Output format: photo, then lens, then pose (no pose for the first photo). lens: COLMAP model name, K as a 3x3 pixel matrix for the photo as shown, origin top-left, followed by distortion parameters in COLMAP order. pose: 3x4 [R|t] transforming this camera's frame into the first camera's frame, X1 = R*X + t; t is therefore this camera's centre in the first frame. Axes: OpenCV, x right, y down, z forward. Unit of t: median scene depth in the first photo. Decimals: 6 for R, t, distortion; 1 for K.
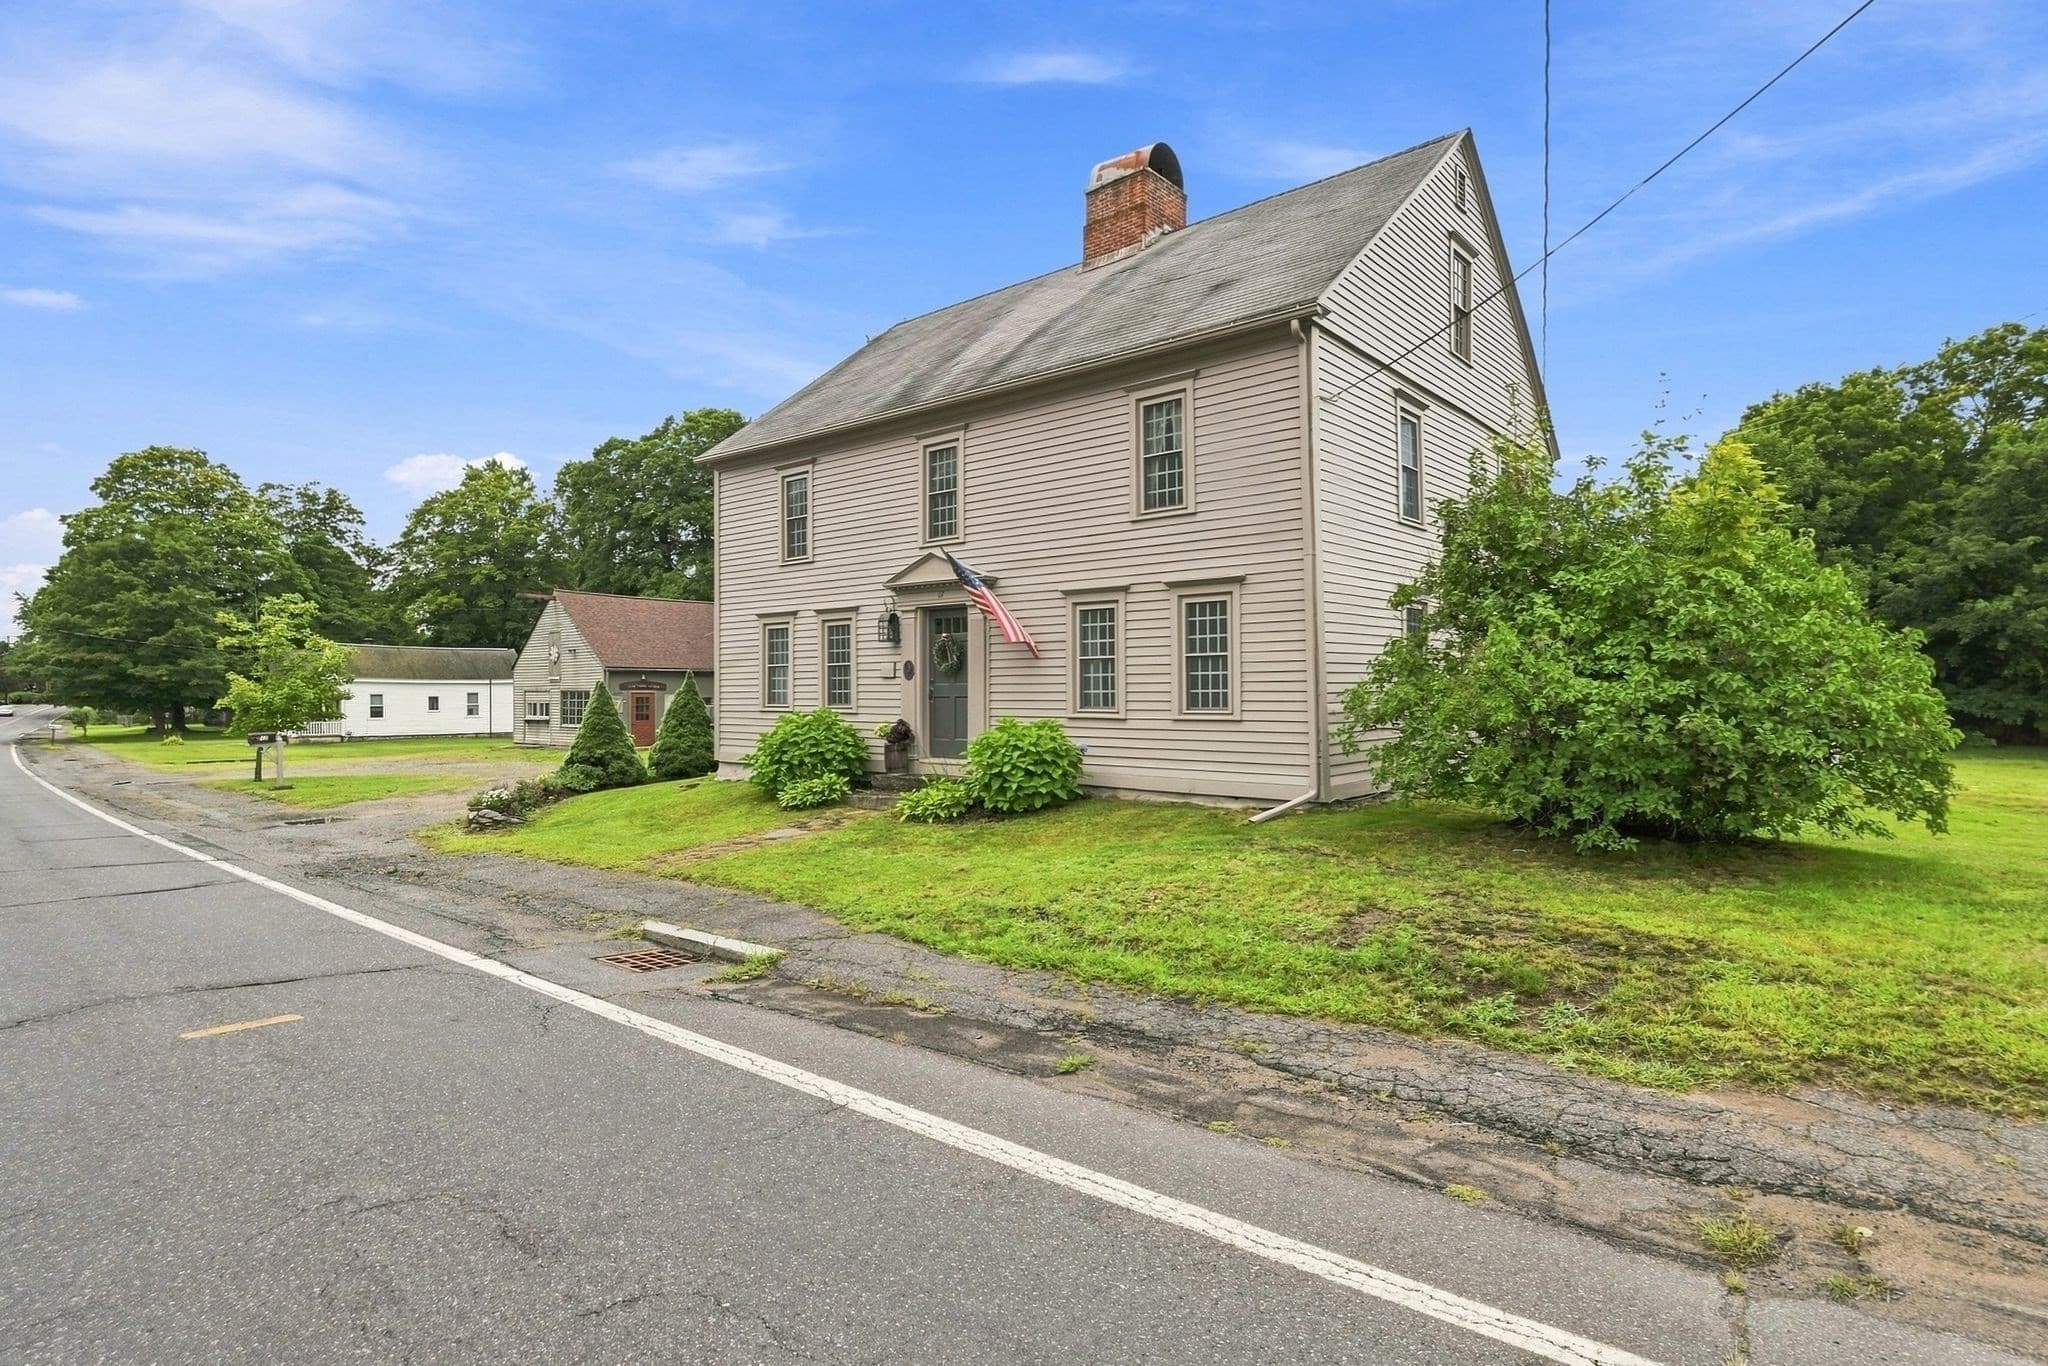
lens RADIAL K [[1042.1, 0, 1043.7], [0, 1042.1, 690.7], [0, 0, 1]] dist [0.001338, -0.000048]
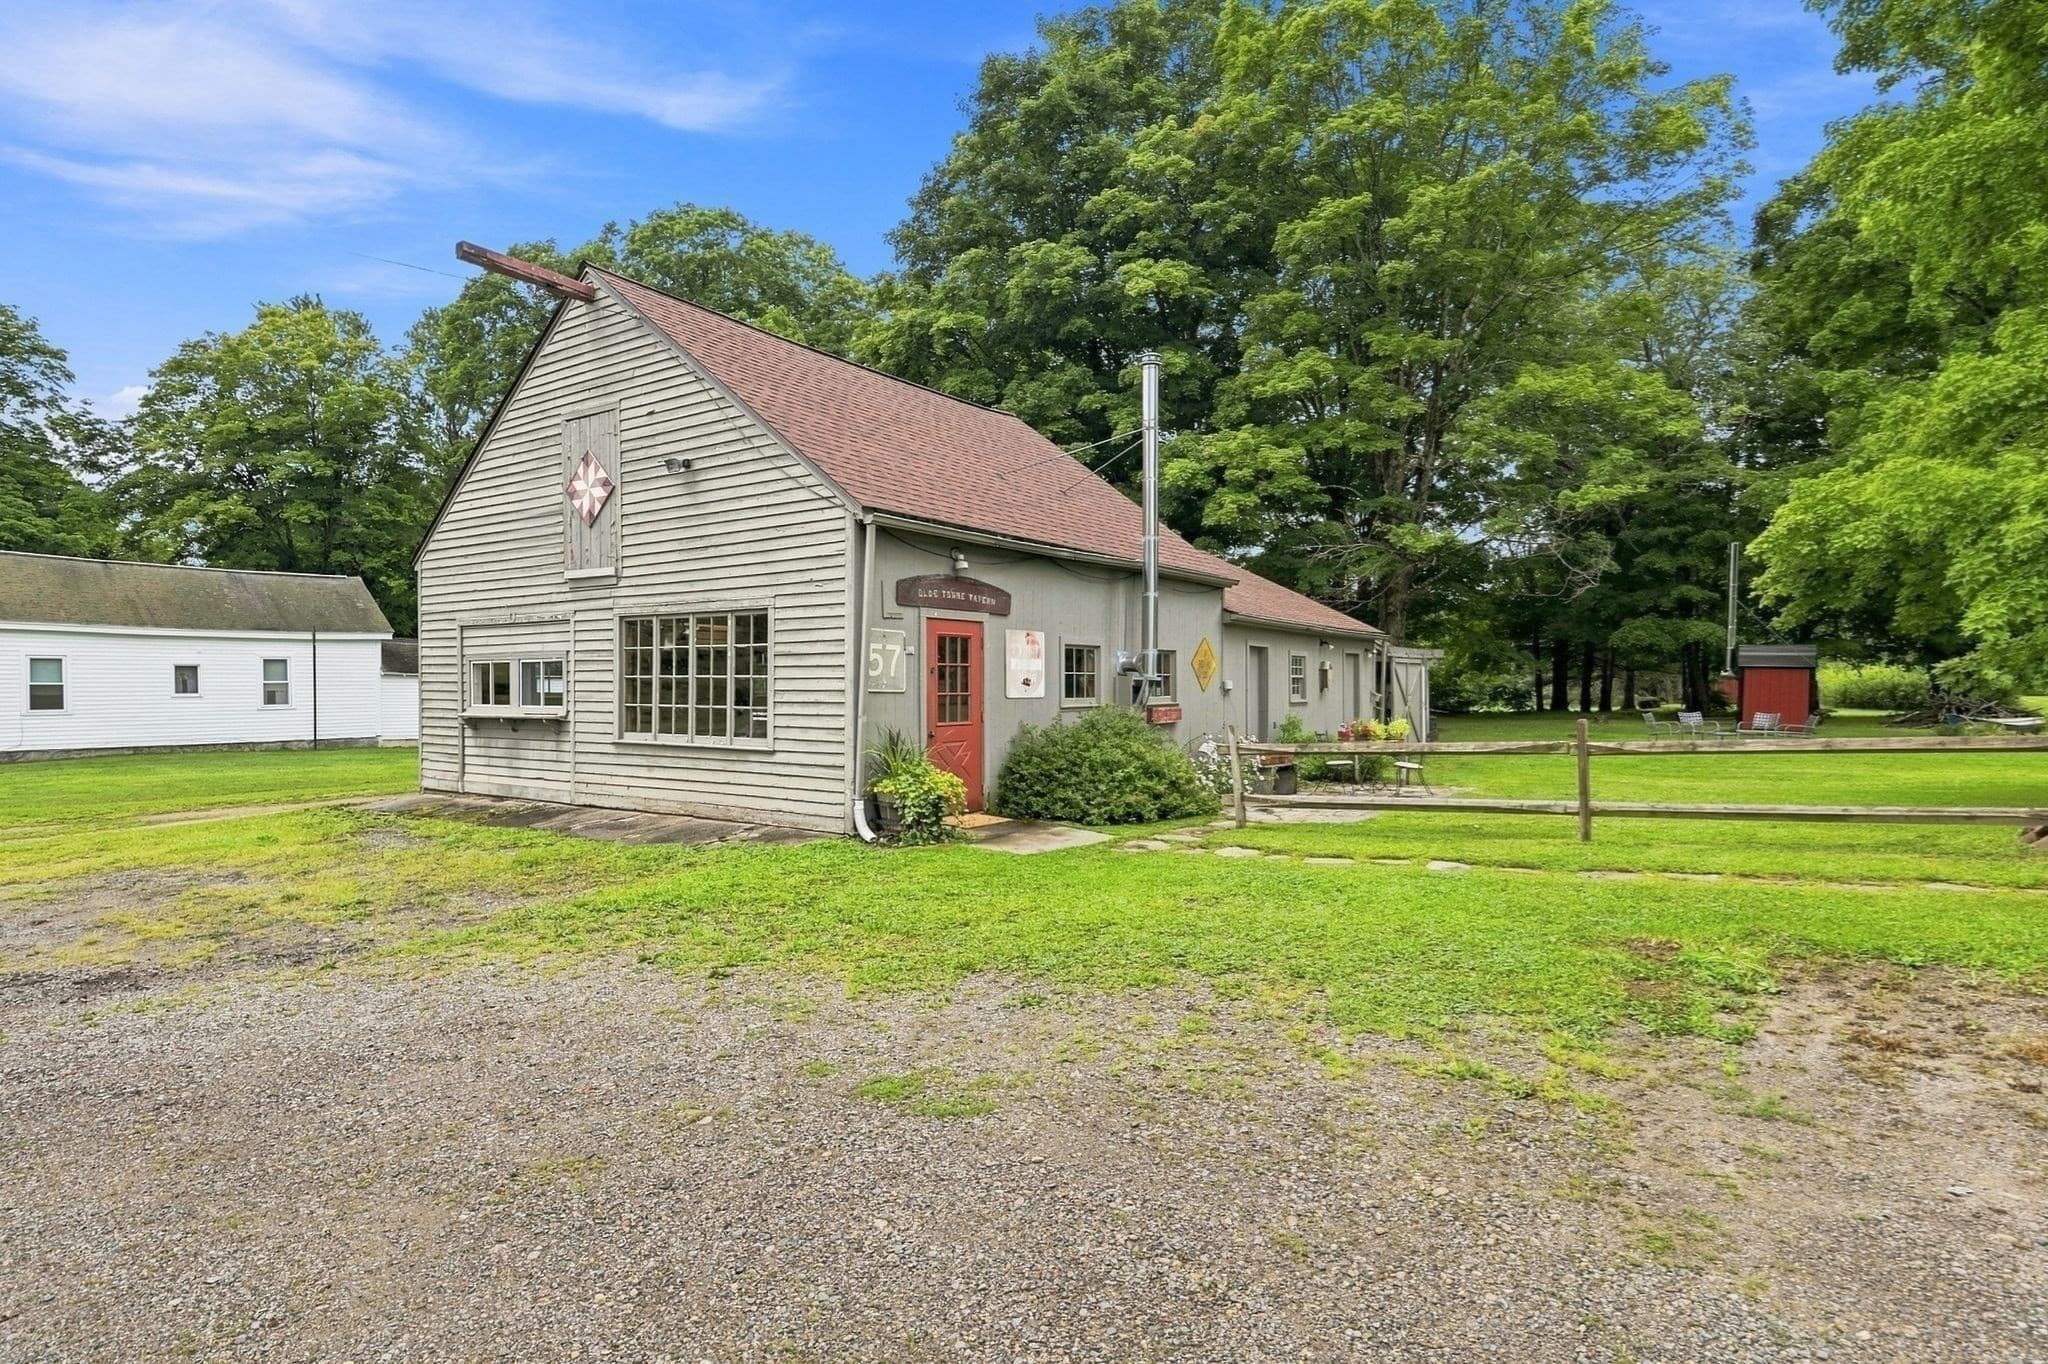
lens RADIAL K [[1053.9, 0, 1018.9], [0, 1053.9, 700.5], [0, 0, 1]] dist [0.006730, -0.000294]
pose [[0.993295, 0.000806, 0.115601, -0.393253], [-0.002871, 0.999839, 0.017699, 0.017942], [-0.115568, -0.017912, 0.993138, 0.709899]]
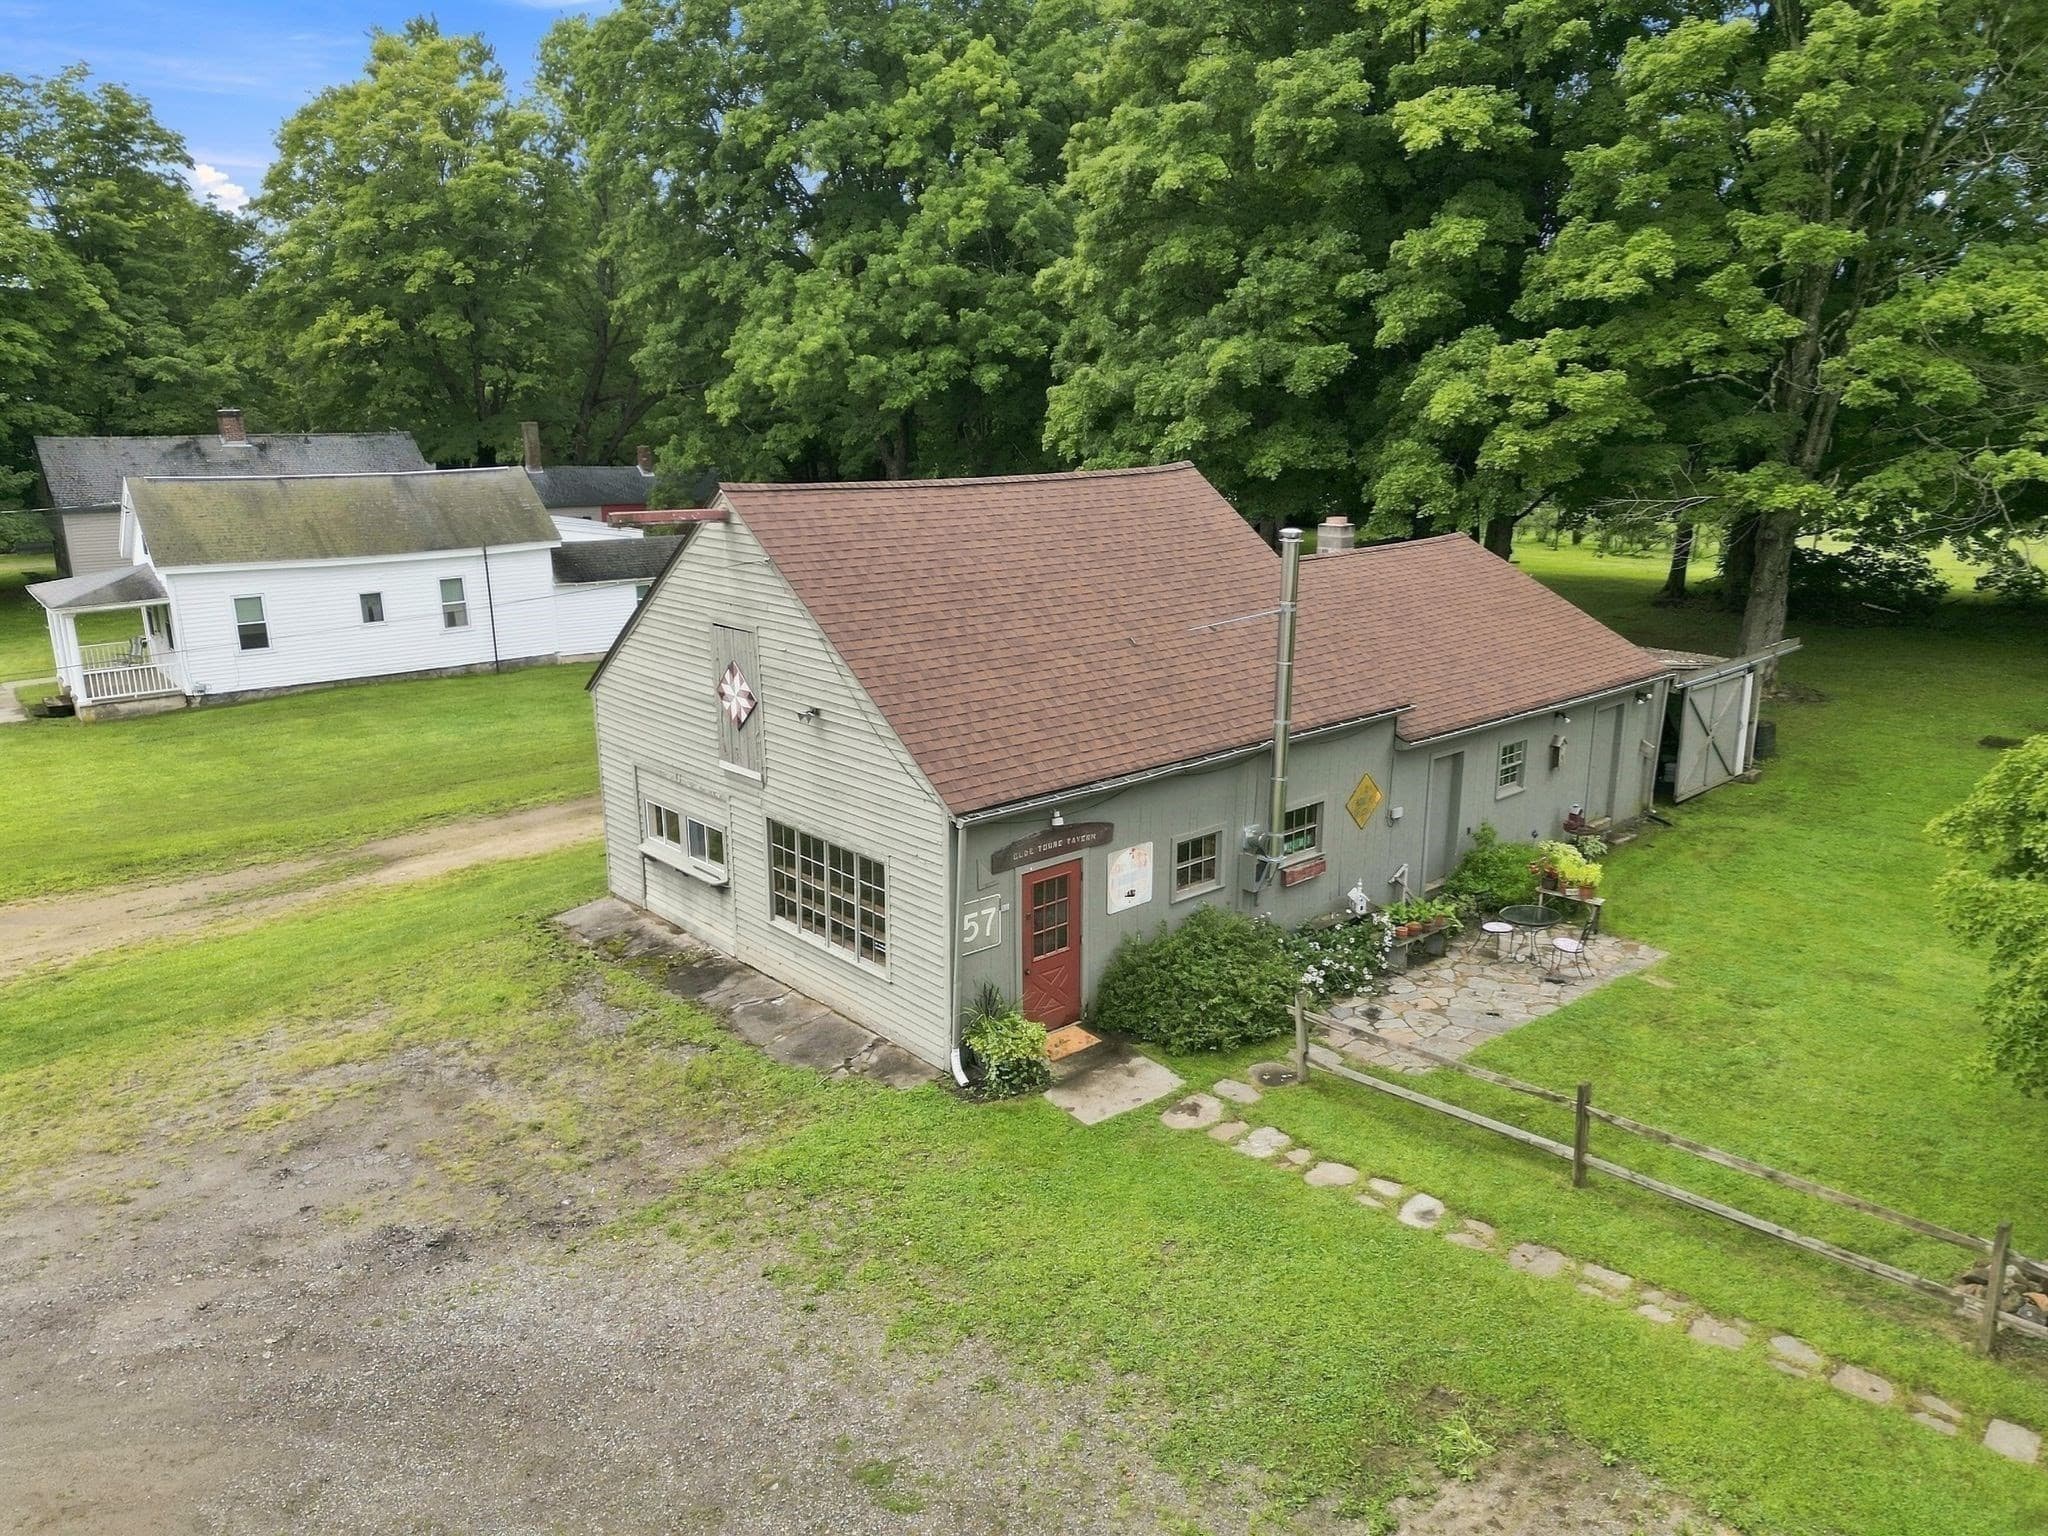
lens RADIAL K [[1426.7, 0, 1019.7], [0, 1426.7, 764.0], [0, 0, 1]] dist [0.079731, -0.066289]
pose [[0.993464, 0.030122, -0.110099, -0.344064], [-0.000268, 0.965166, 0.261638, -0.130154], [0.114145, -0.259899, 0.958866, 0.604507]]
